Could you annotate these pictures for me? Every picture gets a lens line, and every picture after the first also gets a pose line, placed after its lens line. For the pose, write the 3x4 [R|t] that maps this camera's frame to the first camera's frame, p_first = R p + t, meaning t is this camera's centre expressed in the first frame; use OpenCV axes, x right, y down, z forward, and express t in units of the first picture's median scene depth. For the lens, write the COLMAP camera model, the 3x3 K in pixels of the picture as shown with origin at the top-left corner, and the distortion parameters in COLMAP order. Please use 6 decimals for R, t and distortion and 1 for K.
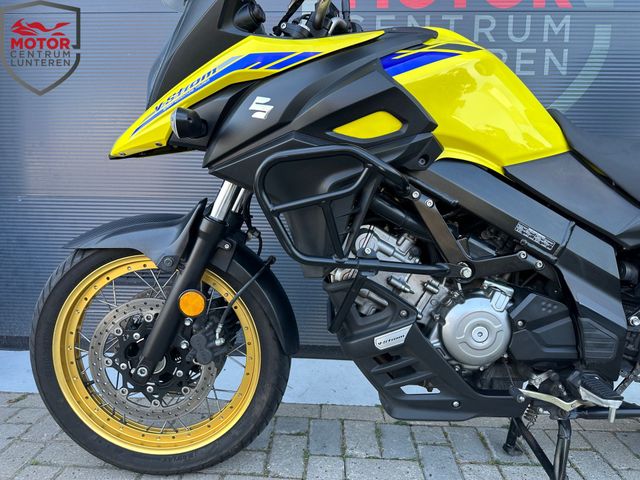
lens RADIAL K [[454.2, 0, 314.0], [0, 454.2, 239.3], [0, 0, 1]] dist [0.038163, -0.056620]
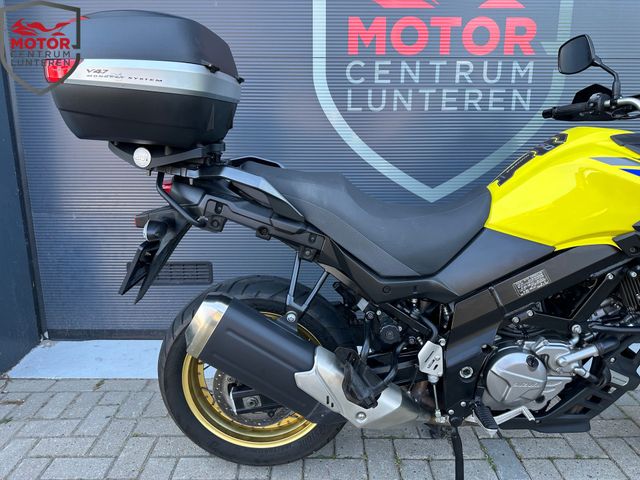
lens RADIAL K [[454.2, 0, 319.7], [0, 454.2, 234.6], [0, 0, 1]] dist [0.038163, -0.056620]
pose [[0.998414, -0.024274, 0.050787, -0.125640], [0.019204, 0.994997, 0.098039, -0.242313], [-0.052913, -0.096908, 0.993886, -0.347920]]
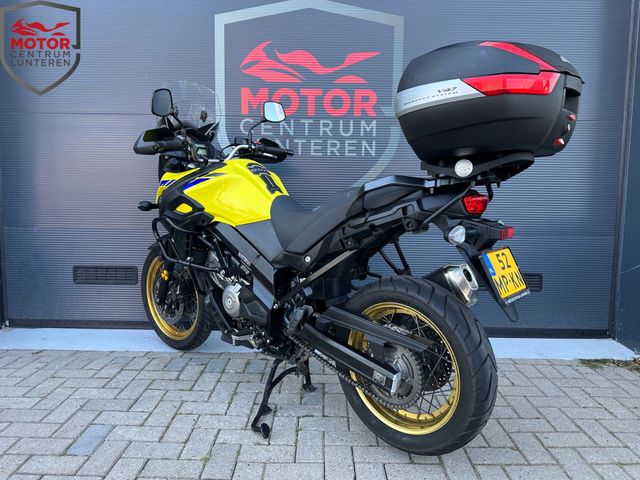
lens RADIAL K [[454.2, 0, 324.7], [0, 454.2, 240.3], [0, 0, 1]] dist [0.038163, -0.056620]
pose [[0.998975, -0.004099, 0.045080, 0.446967], [0.004932, 0.999819, -0.018402, -0.031847], [-0.044996, 0.018606, 0.998814, -0.994007]]
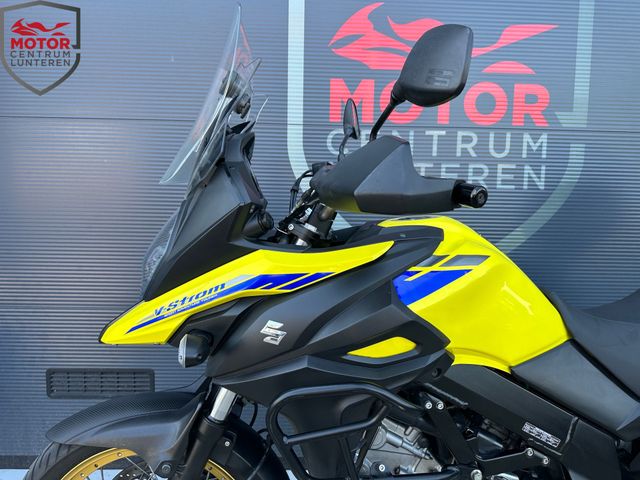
lens RADIAL K [[454.2, 0, 315.2], [0, 454.2, 235.4], [0, 0, 1]] dist [0.038163, -0.056620]
pose [[0.996484, -0.002558, 0.083749, -0.080394], [0.005314, 0.999451, -0.032712, -0.344038], [-0.083619, 0.033042, 0.995950, 0.021410]]
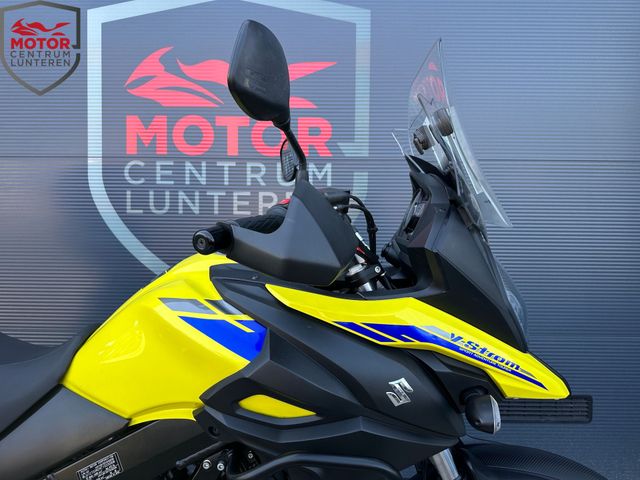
lens RADIAL K [[454.2, 0, 328.9], [0, 454.2, 233.7], [0, 0, 1]] dist [0.038163, -0.056620]
pose [[0.998576, -0.007747, 0.052783, 0.750103], [0.012538, 0.995768, -0.091046, -0.331194], [-0.051854, 0.091578, 0.994447, -0.128593]]
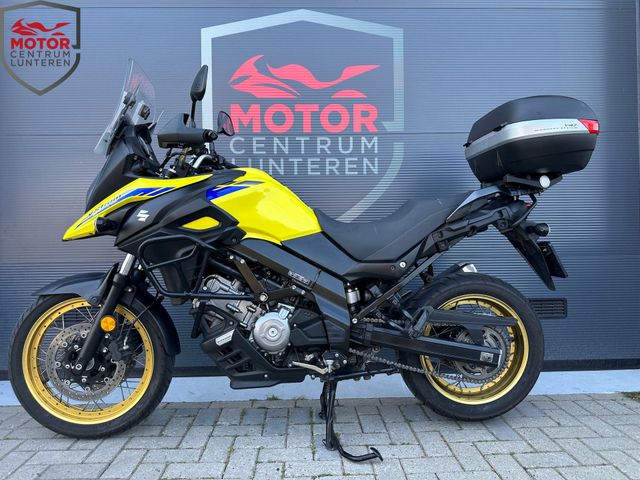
lens RADIAL K [[454.2, 0, 320.6], [0, 454.2, 241.1], [0, 0, 1]] dist [0.038163, -0.056620]
pose [[0.996275, -0.026653, 0.082015, 0.350581], [0.036241, 0.992384, -0.117727, 0.055671], [-0.078253, 0.120261, 0.989653, -0.717763]]
